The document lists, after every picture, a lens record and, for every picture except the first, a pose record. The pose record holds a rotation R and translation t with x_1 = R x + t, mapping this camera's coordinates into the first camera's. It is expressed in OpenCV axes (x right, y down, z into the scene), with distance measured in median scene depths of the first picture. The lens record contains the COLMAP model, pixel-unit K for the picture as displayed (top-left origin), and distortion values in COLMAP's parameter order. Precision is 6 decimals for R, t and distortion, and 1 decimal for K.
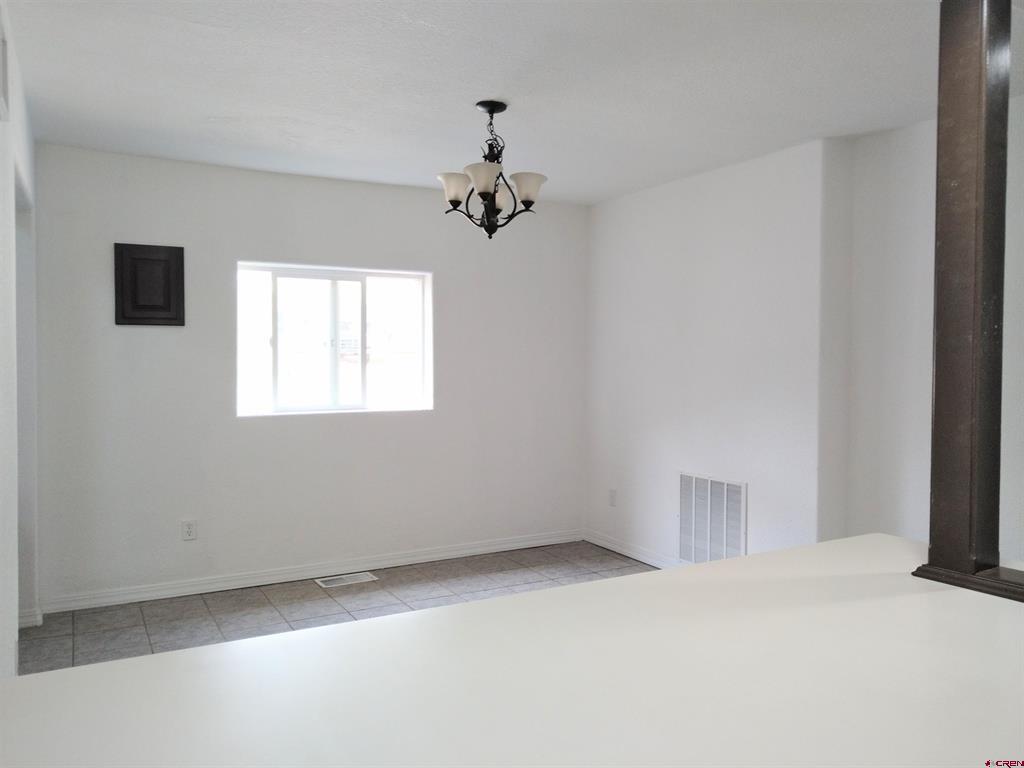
lens RADIAL K [[790.6, 0, 512.0], [0, 790.6, 384.0], [0, 0, 1]] dist [0.029777, -0.062885]
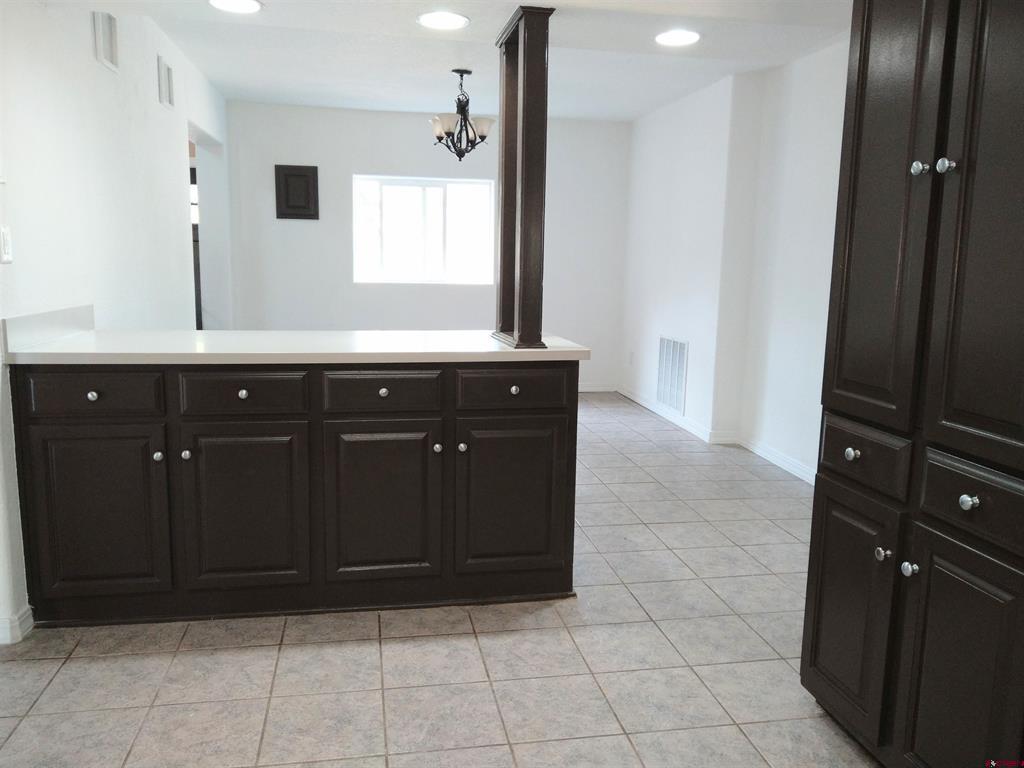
lens RADIAL K [[790.6, 0, 512.0], [0, 790.6, 384.0], [0, 0, 1]] dist [0.029777, -0.062885]
pose [[0.949374, 0.065989, -0.307139, 0.435829], [-0.026816, 0.991144, 0.130058, 0.032228], [0.313001, -0.115238, 0.942736, -0.359408]]
